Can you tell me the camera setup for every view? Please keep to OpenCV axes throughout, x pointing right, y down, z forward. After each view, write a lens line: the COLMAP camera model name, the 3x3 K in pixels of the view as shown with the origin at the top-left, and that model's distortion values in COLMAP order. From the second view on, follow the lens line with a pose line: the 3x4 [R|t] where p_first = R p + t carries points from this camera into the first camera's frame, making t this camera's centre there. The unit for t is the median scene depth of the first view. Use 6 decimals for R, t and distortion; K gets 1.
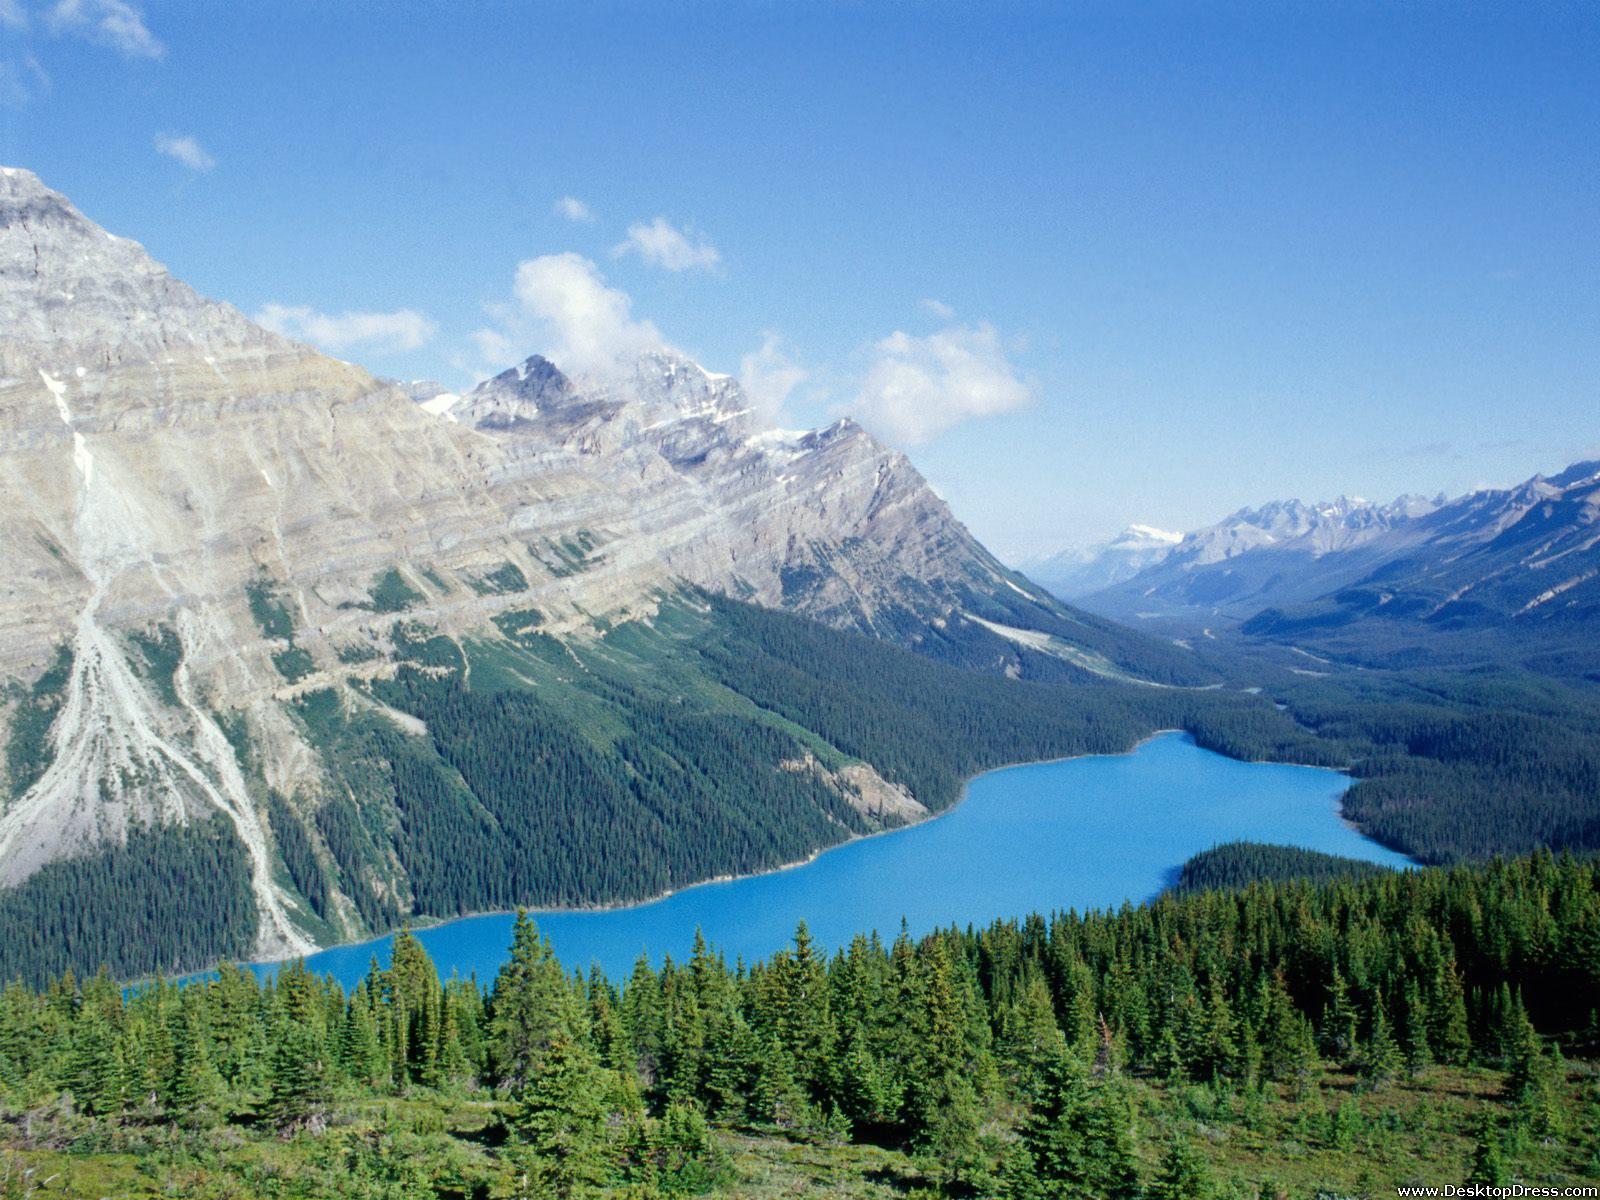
lens RADIAL K [[1618.4, 0, 763.3], [0, 1618.4, 600.6], [0, 0, 1]] dist [-0.081808, 0.000000]
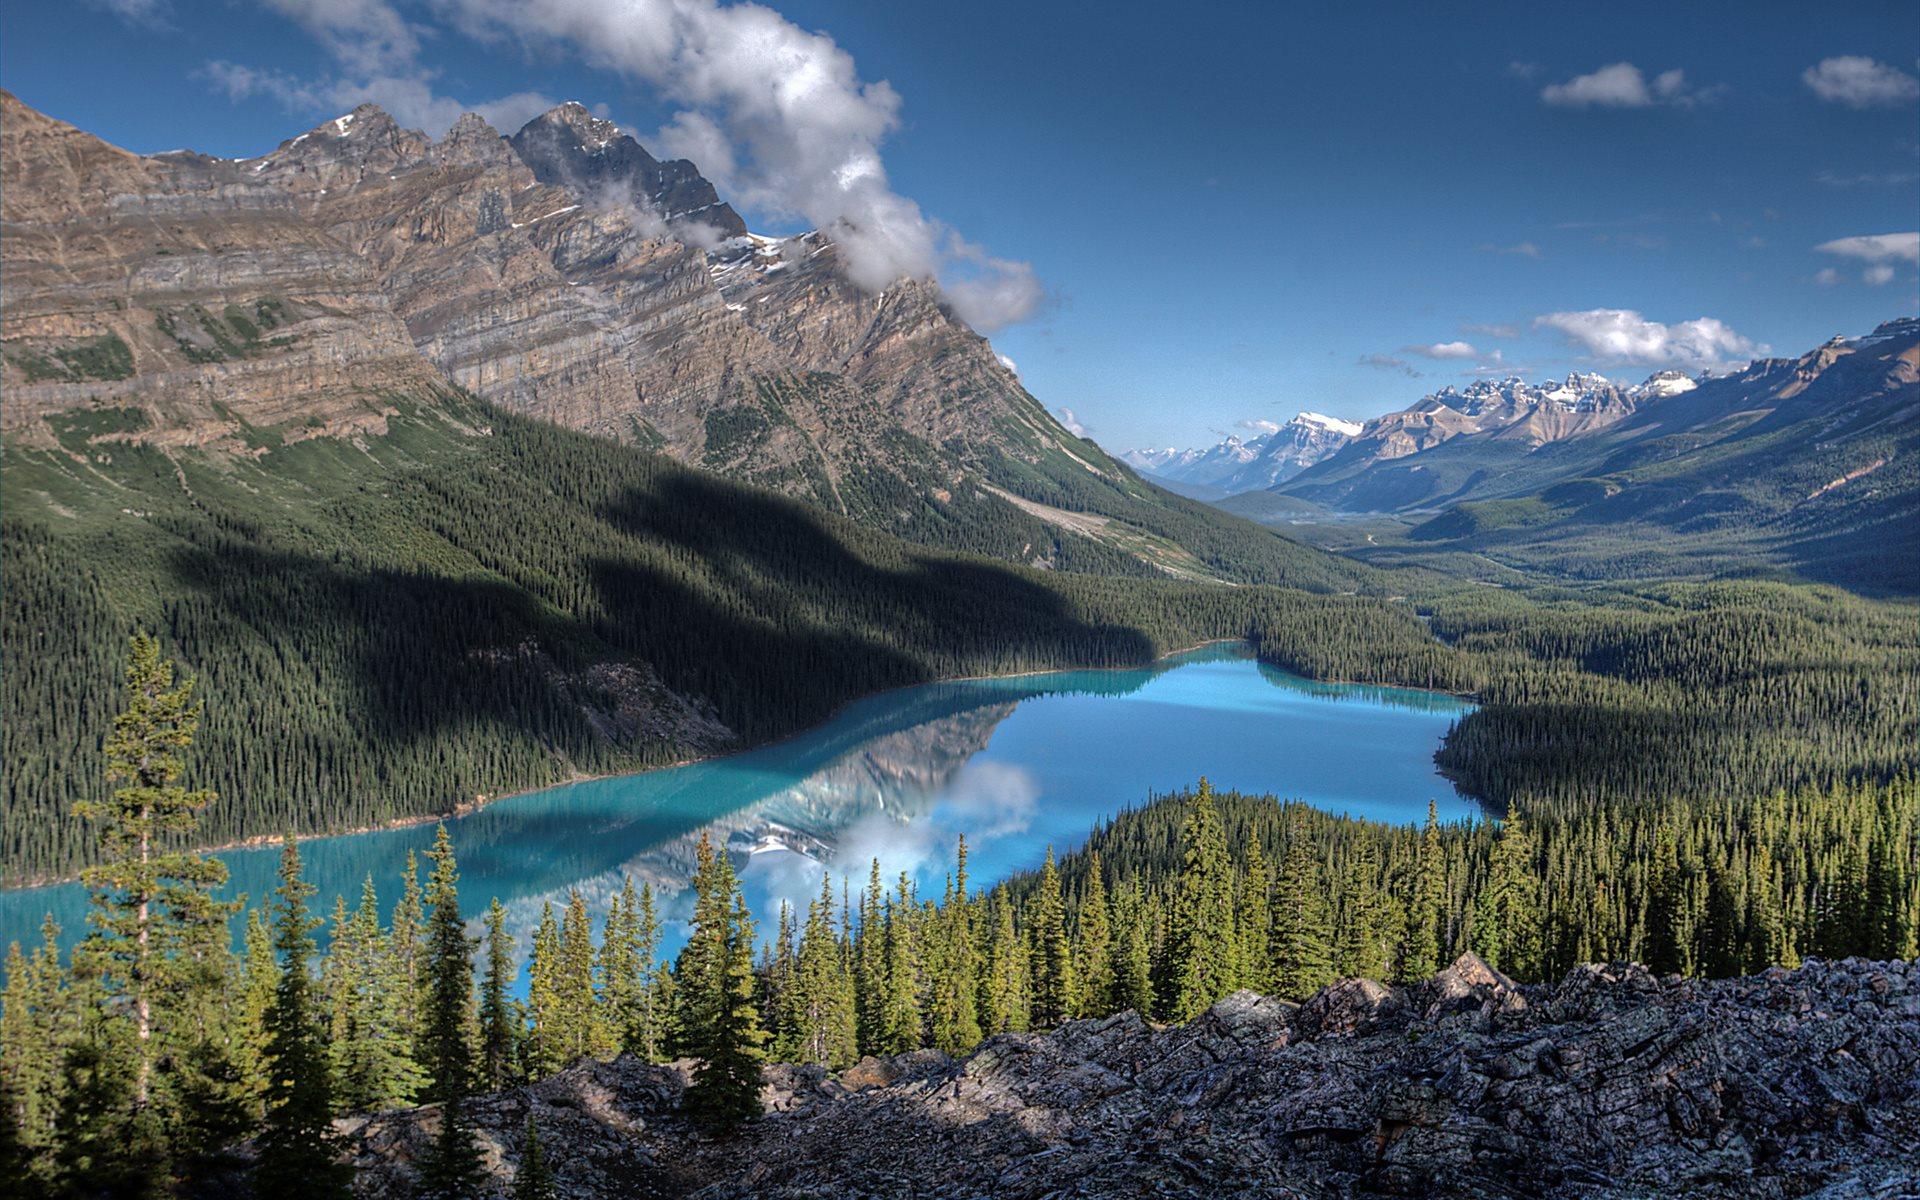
lens RADIAL K [[1834.4, 0, 945.5], [0, 1834.4, 610.9], [0, 0, 1]] dist [-0.051907, 0.000000]
pose [[0.999835, 0.013881, -0.011746, 0.156336], [-0.013513, 0.999433, 0.030825, 0.050614], [0.012168, -0.030662, 0.999456, 0.272859]]
